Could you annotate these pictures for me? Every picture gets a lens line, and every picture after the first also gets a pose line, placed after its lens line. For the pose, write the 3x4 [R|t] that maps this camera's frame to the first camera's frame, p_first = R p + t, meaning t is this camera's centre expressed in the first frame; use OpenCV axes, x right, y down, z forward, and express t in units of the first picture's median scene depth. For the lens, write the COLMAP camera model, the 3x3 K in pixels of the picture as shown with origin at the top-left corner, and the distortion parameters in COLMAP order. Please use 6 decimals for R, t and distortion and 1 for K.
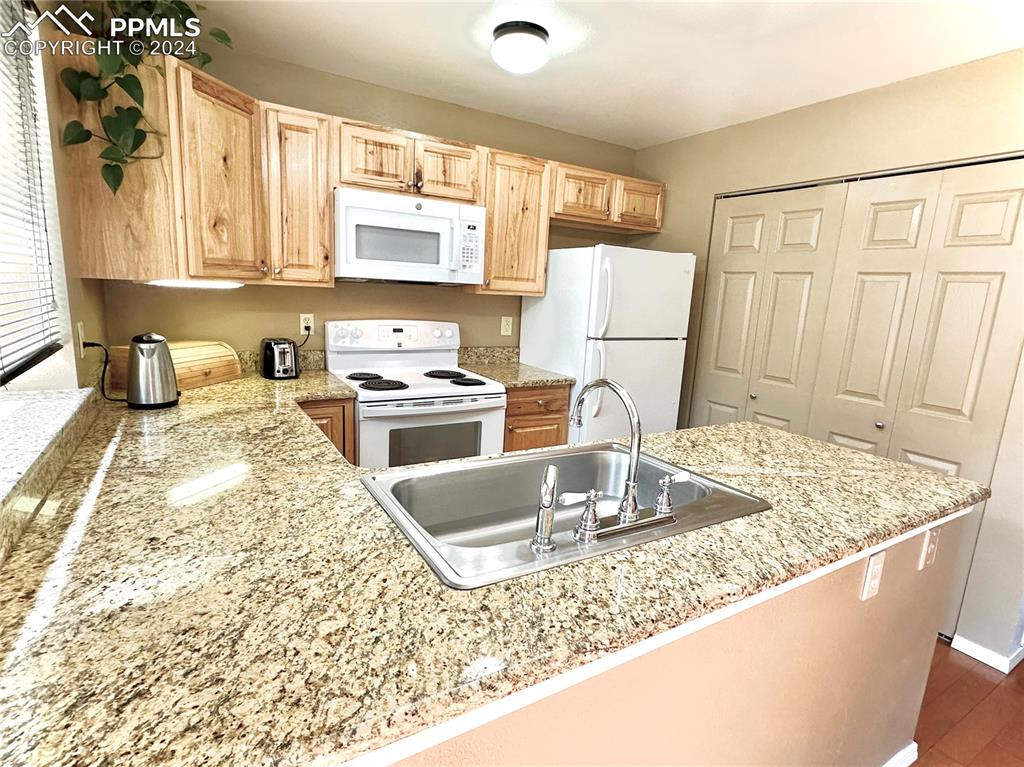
lens RADIAL K [[523.9, 0, 507.3], [0, 523.9, 386.7], [0, 0, 1]] dist [-0.000022, -0.000213]
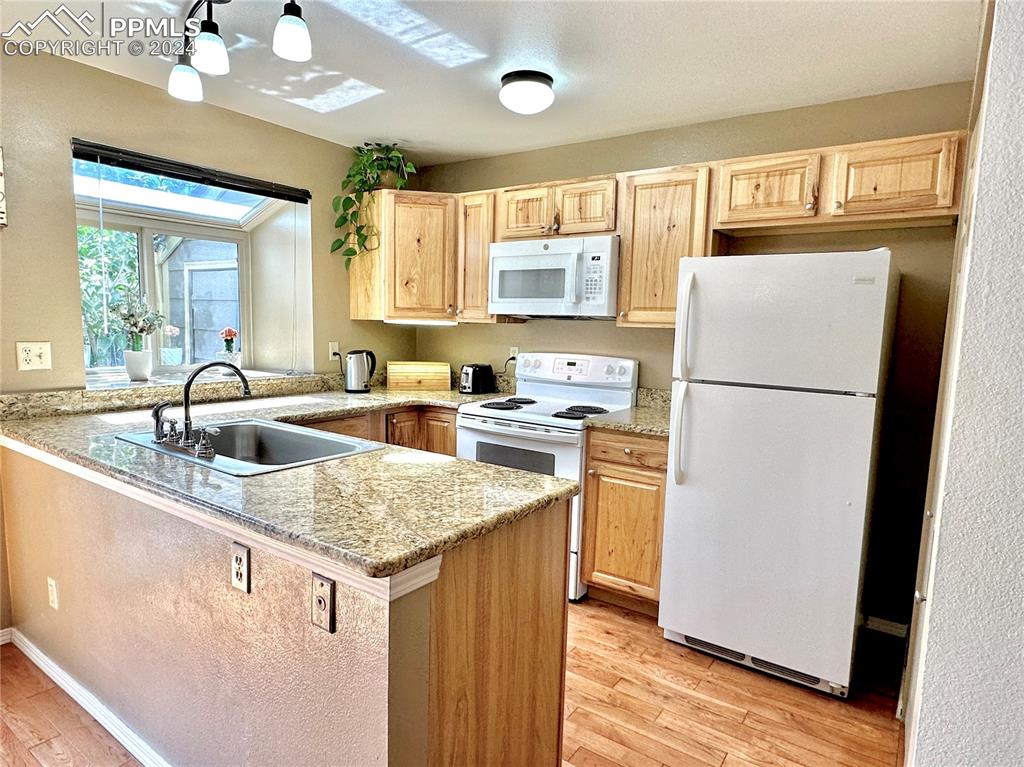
lens RADIAL K [[611.2, 0, 508.0], [0, 611.2, 389.6], [0, 0, 1]] dist [-0.000705, -0.000499]
pose [[0.407733, 0.063479, -0.910892, 0.926209], [-0.172752, 0.984927, -0.008689, -0.027281], [0.896611, 0.160901, 0.412553, 0.433658]]
